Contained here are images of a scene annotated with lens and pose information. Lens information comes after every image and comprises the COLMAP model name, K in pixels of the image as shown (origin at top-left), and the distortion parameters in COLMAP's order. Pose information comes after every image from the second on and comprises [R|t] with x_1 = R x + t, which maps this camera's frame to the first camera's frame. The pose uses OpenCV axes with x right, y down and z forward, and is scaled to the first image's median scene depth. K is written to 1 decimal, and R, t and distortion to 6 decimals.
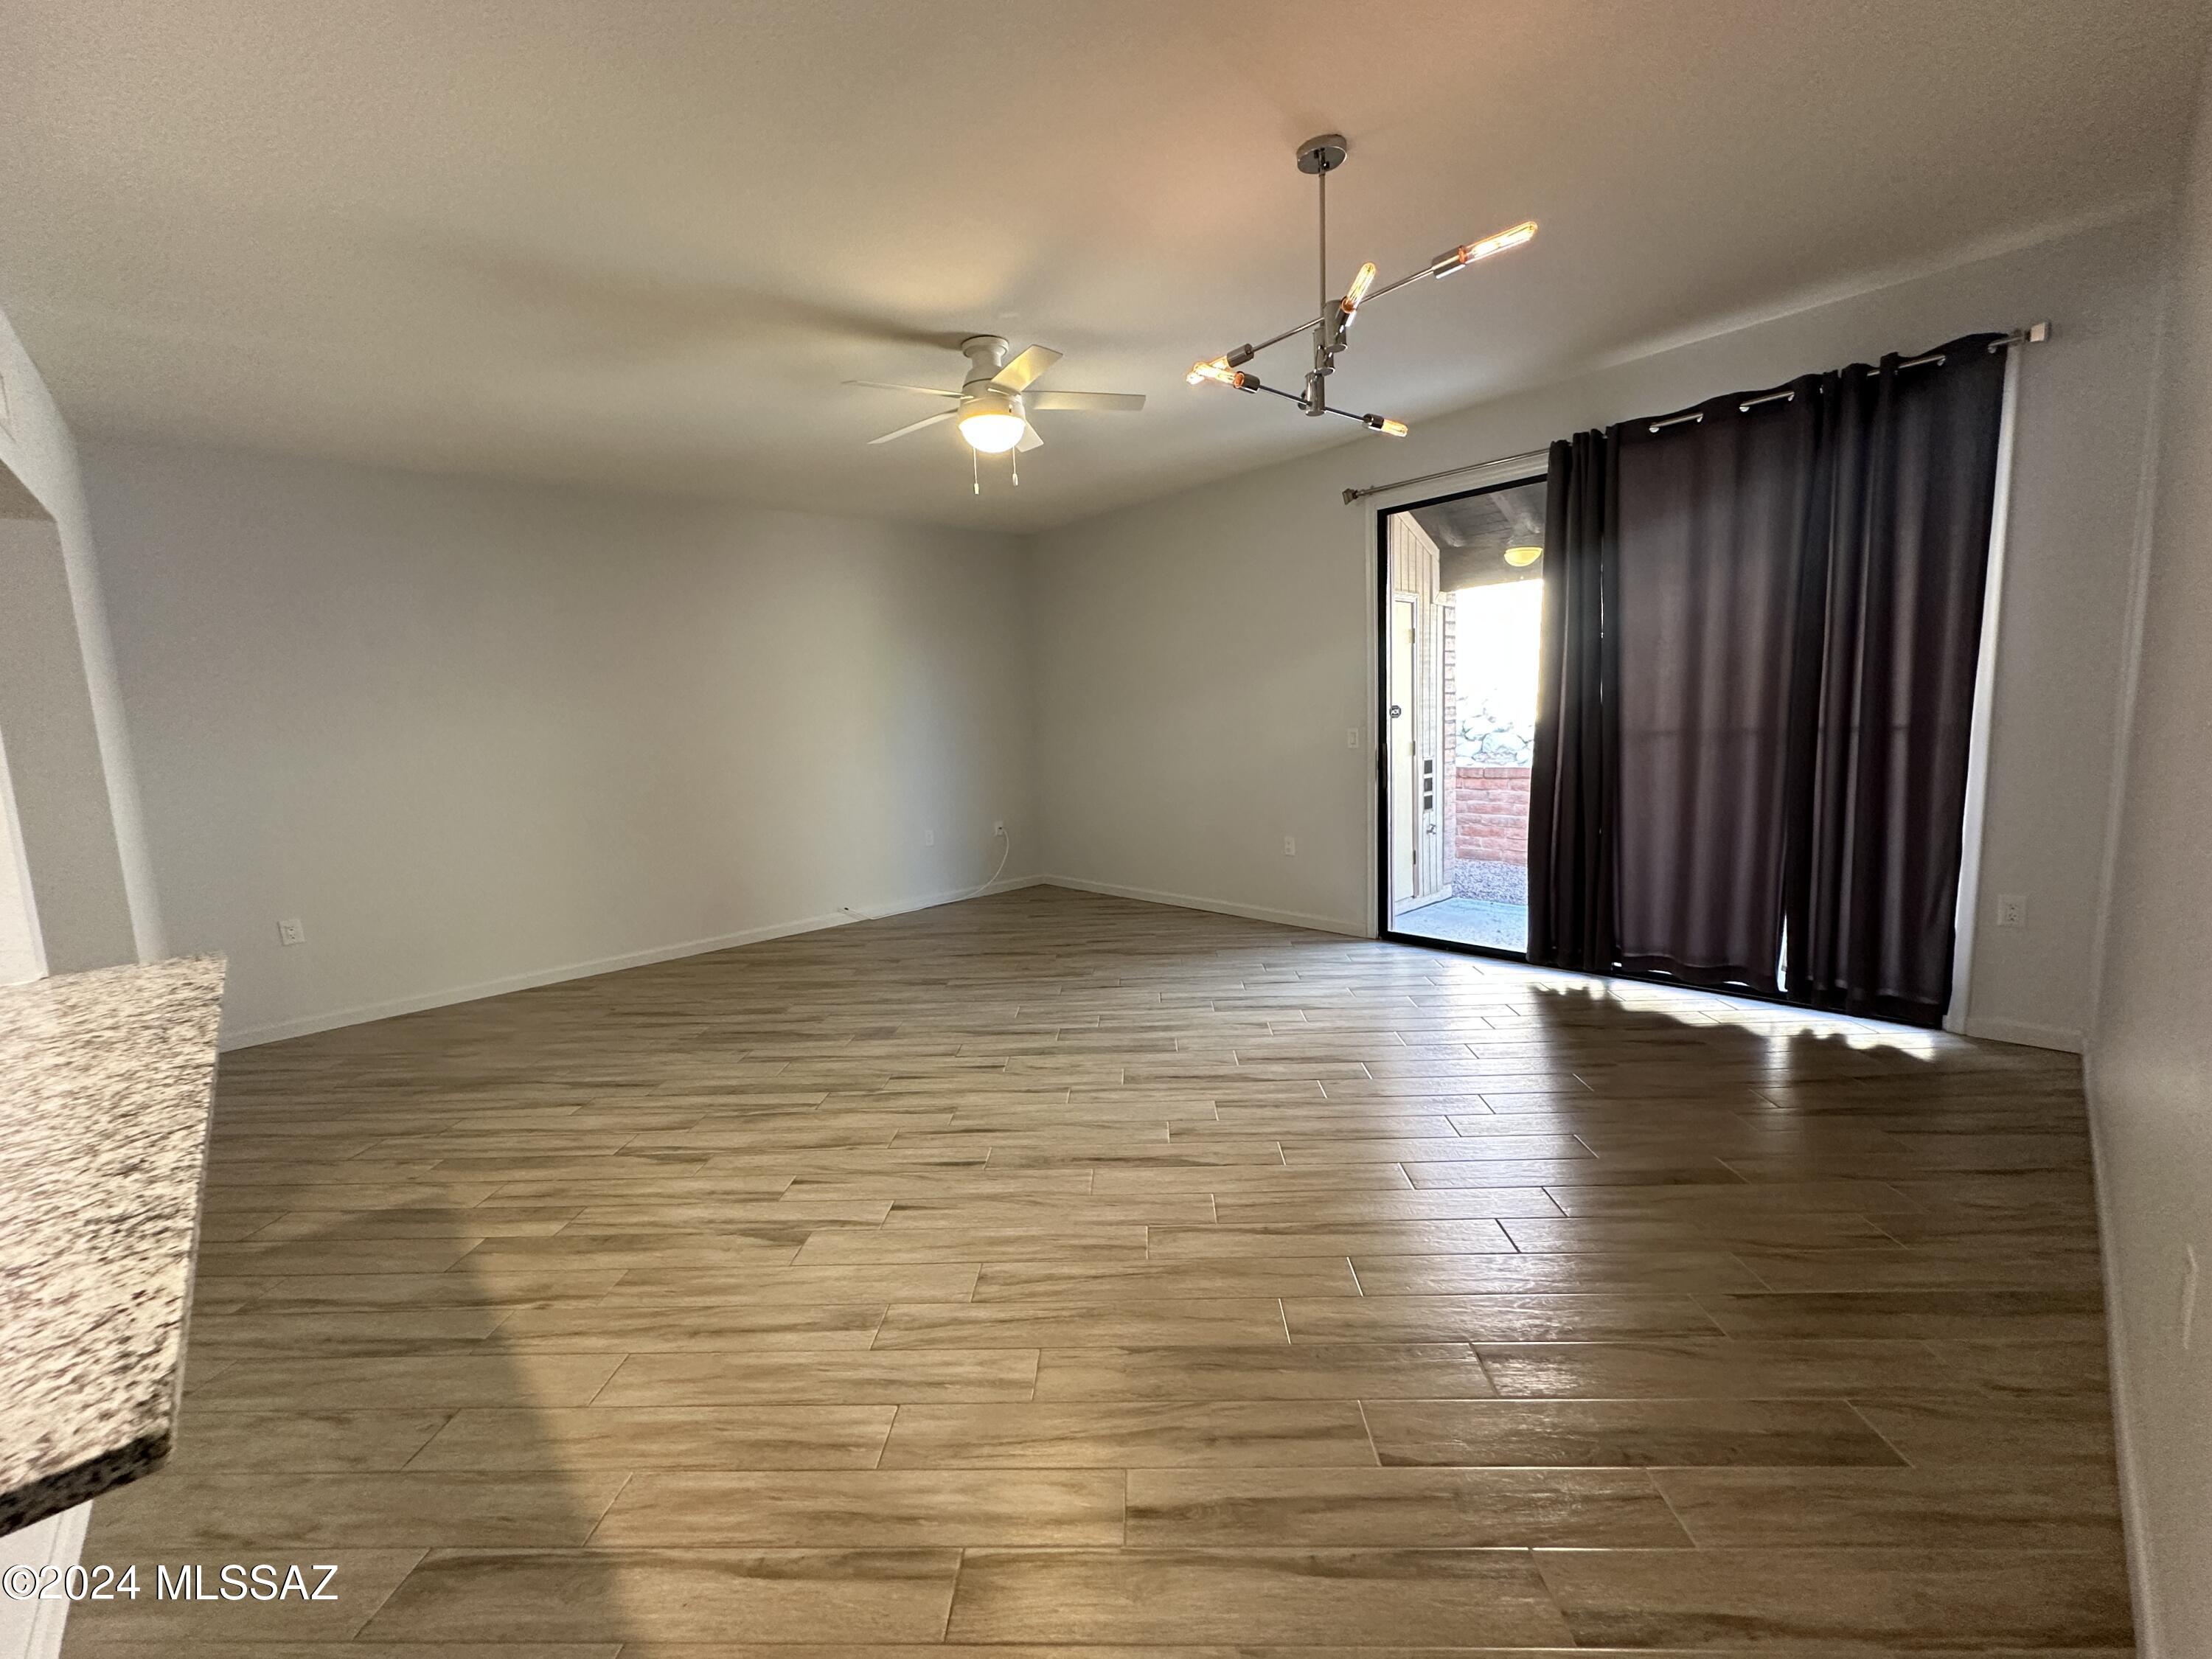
lens RADIAL K [[884.3, 0, 1104.8], [0, 884.3, 829.6], [0, 0, 1]] dist [-0.001961, 0.000703]
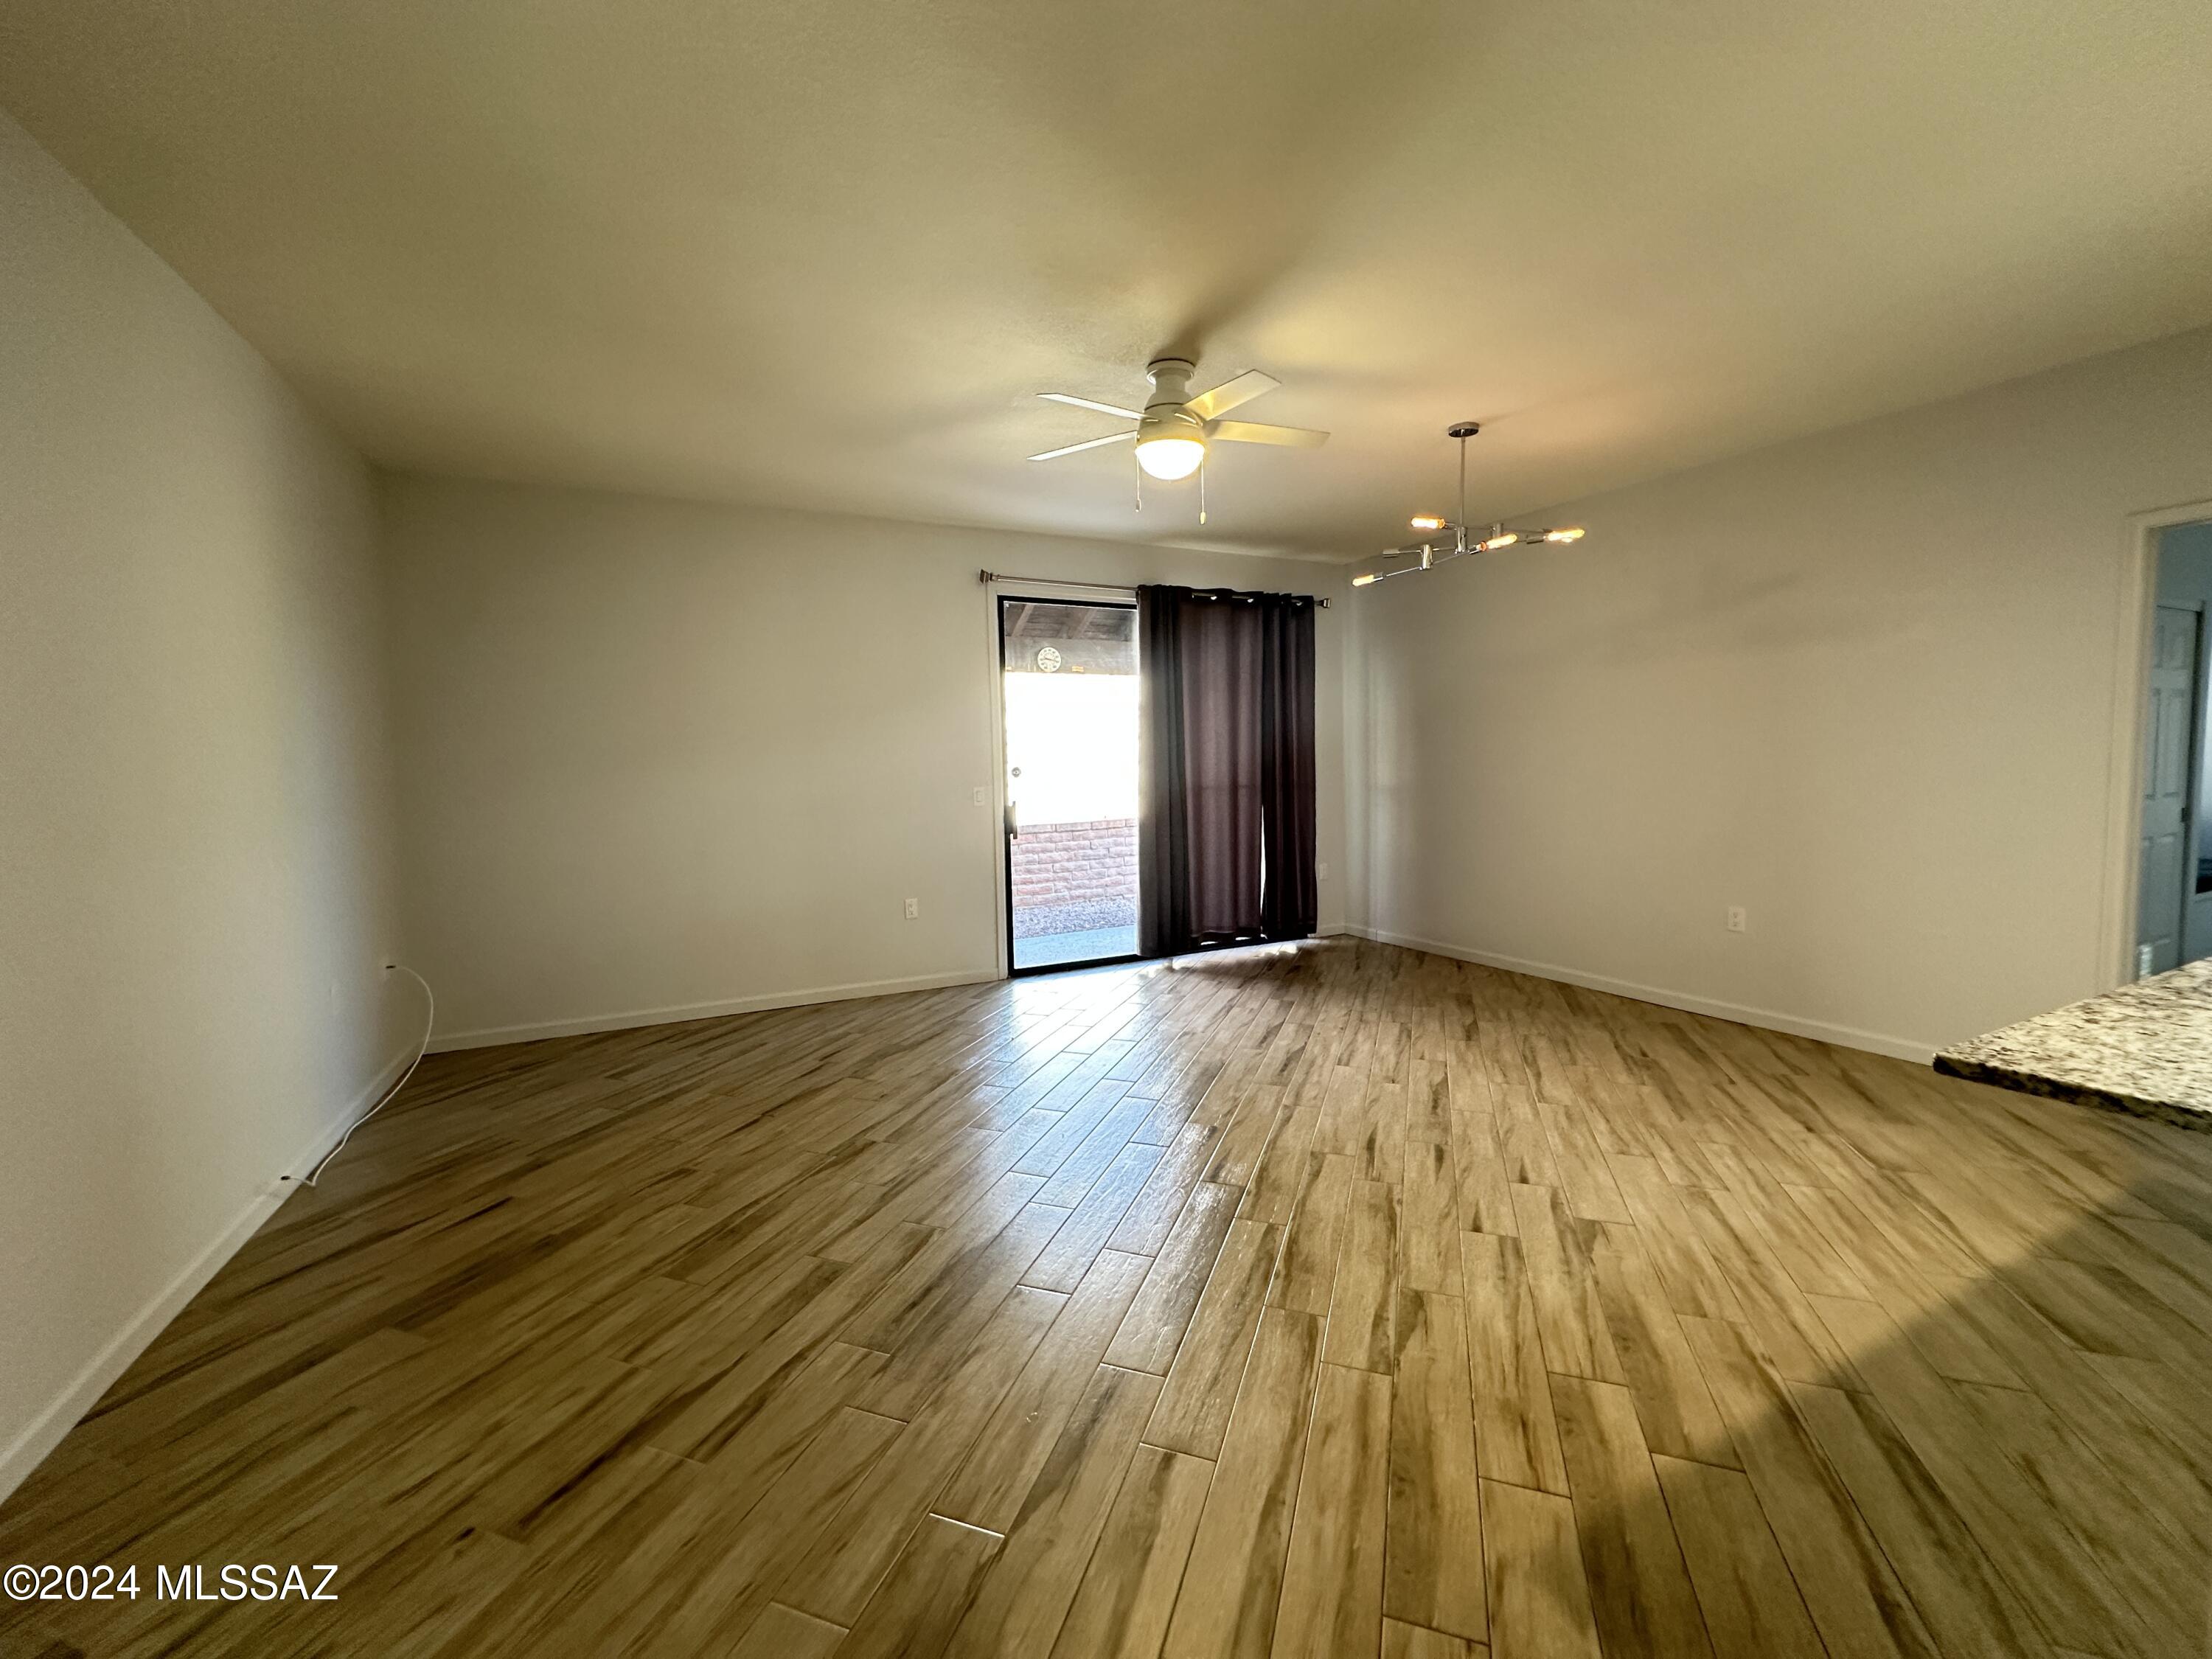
lens RADIAL K [[884.3, 0, 1104.8], [0, 884.3, 829.6], [0, 0, 1]] dist [-0.001961, 0.000703]
pose [[0.300585, -0.028632, 0.953325, -1.212286], [0.130965, 0.991320, -0.011520, -0.053504], [-0.944721, 0.128315, 0.301726, 0.935566]]
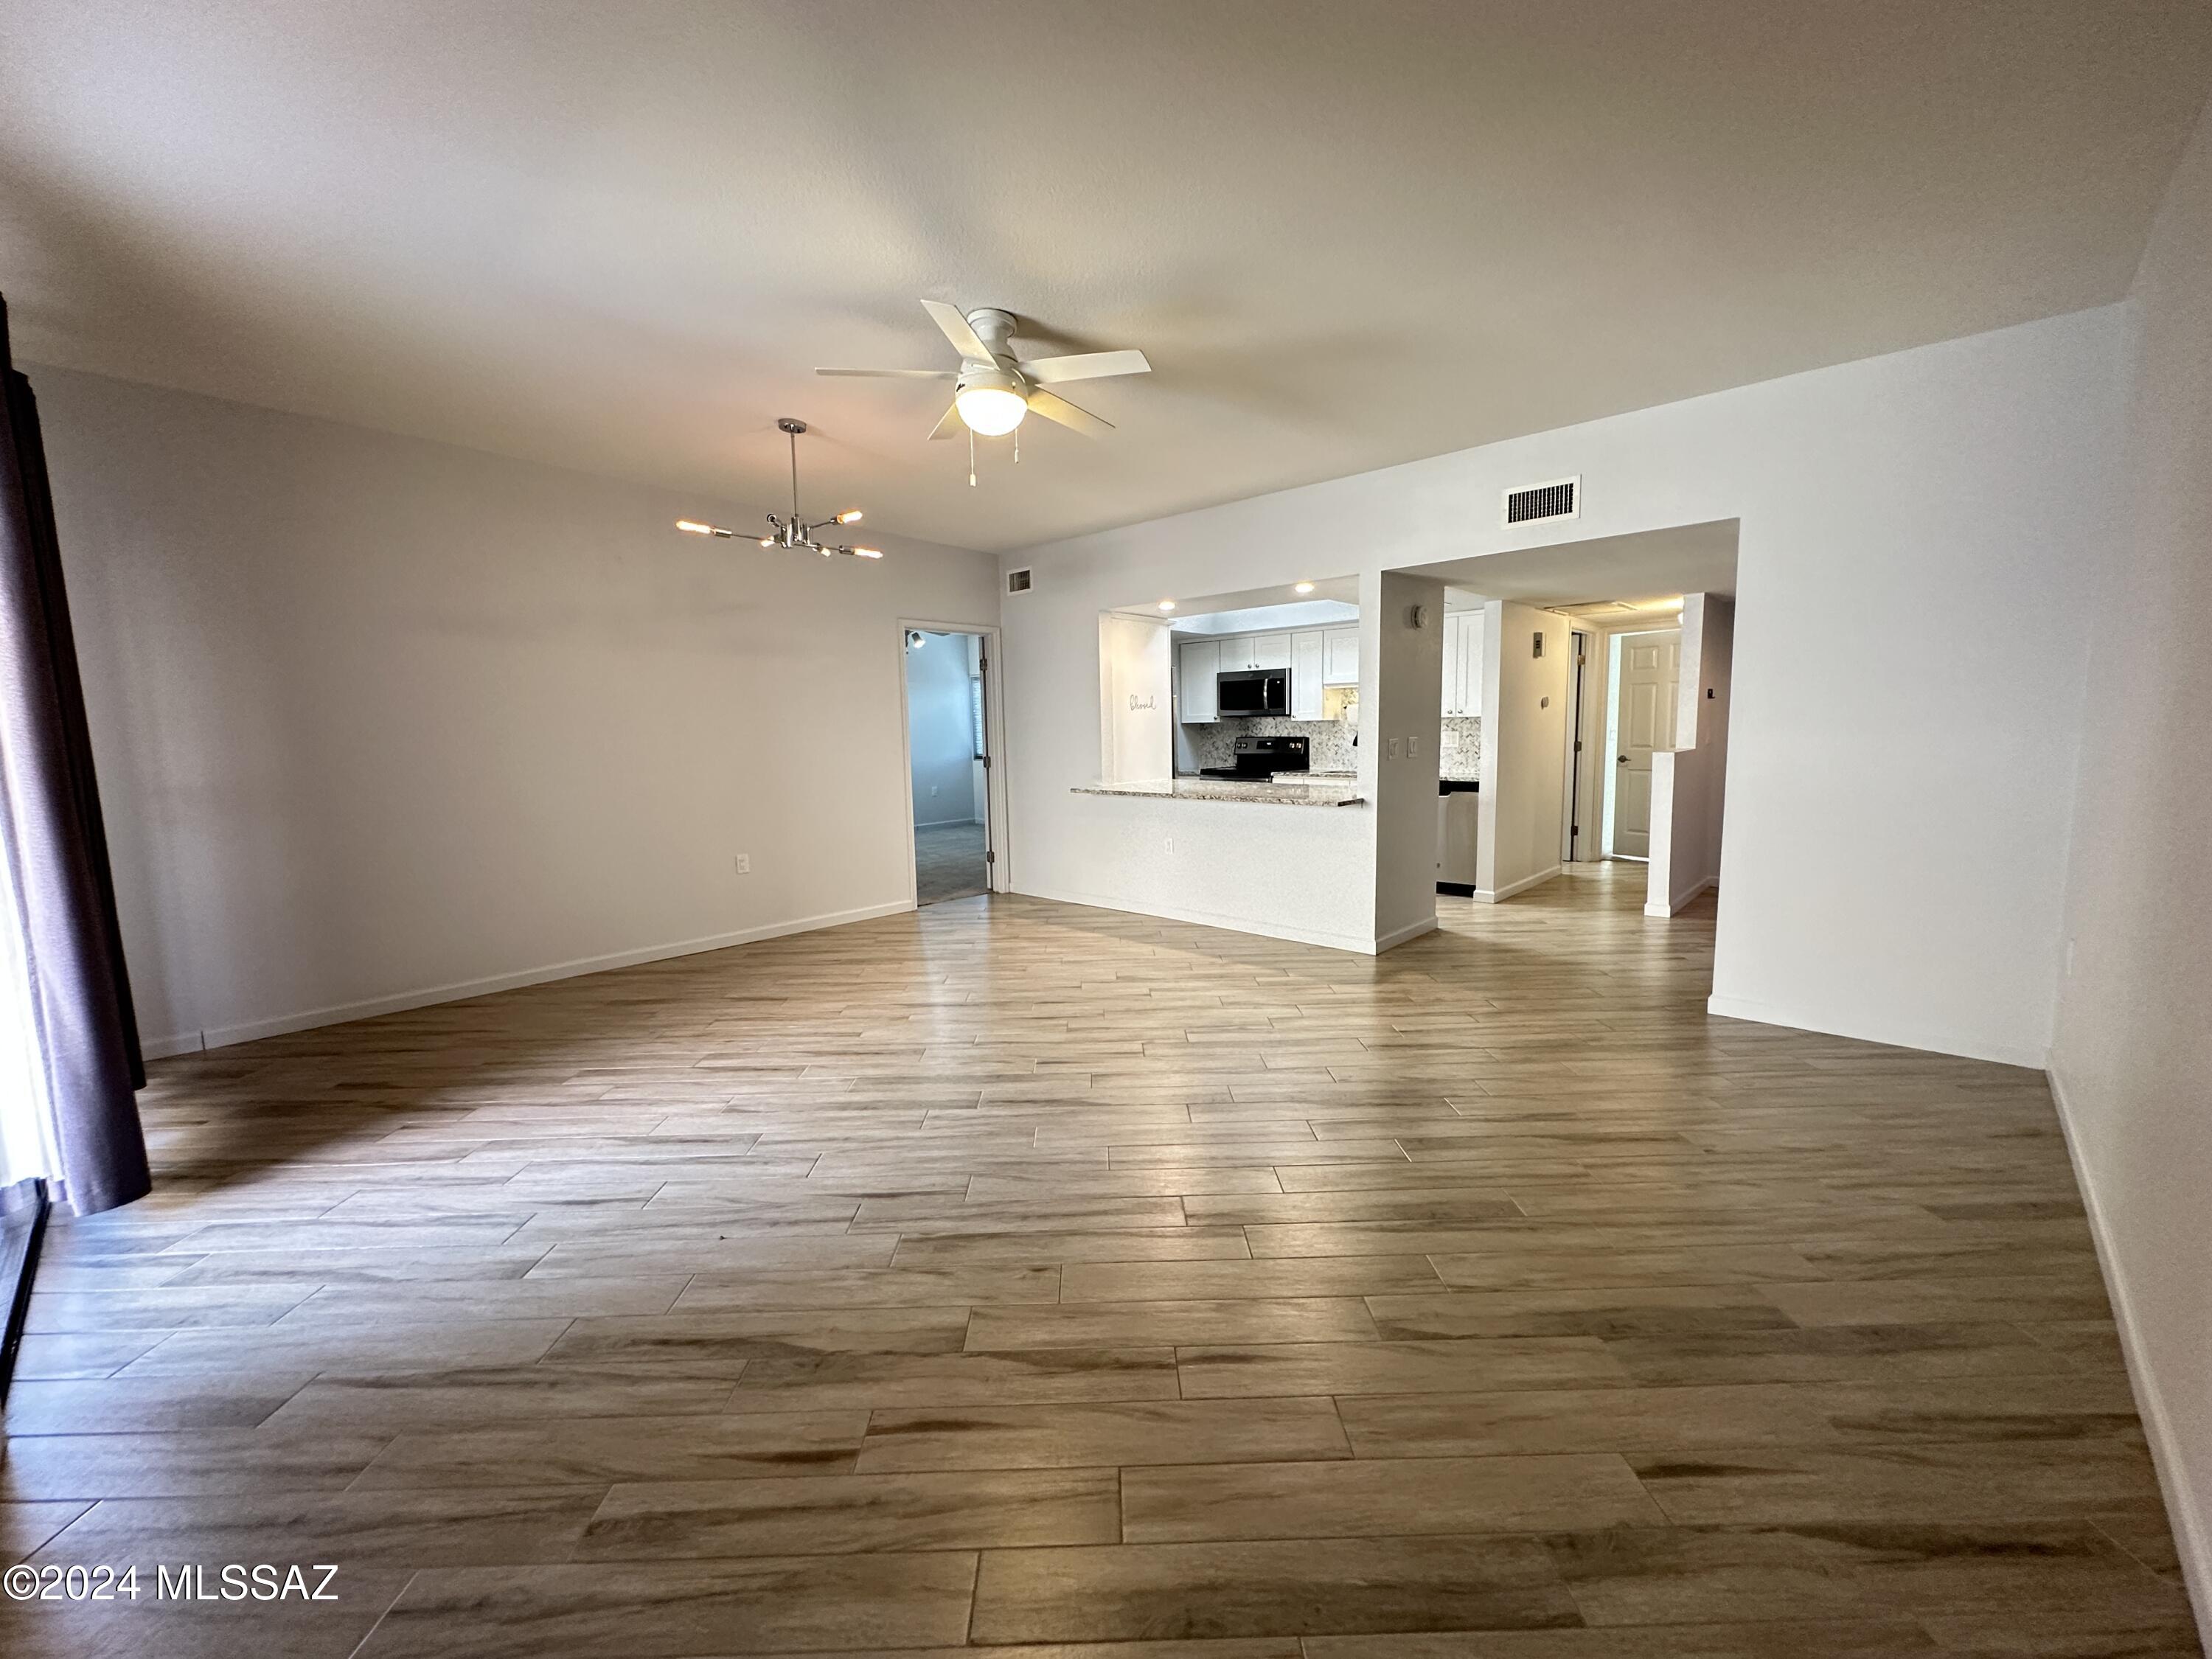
lens RADIAL K [[884.3, 0, 1104.8], [0, 884.3, 829.6], [0, 0, 1]] dist [-0.001961, 0.000703]
pose [[-0.996502, 0.069681, -0.046144, -0.194420], [0.056490, 0.968490, 0.242561, -0.274211], [0.061592, 0.239105, -0.969038, 2.274726]]
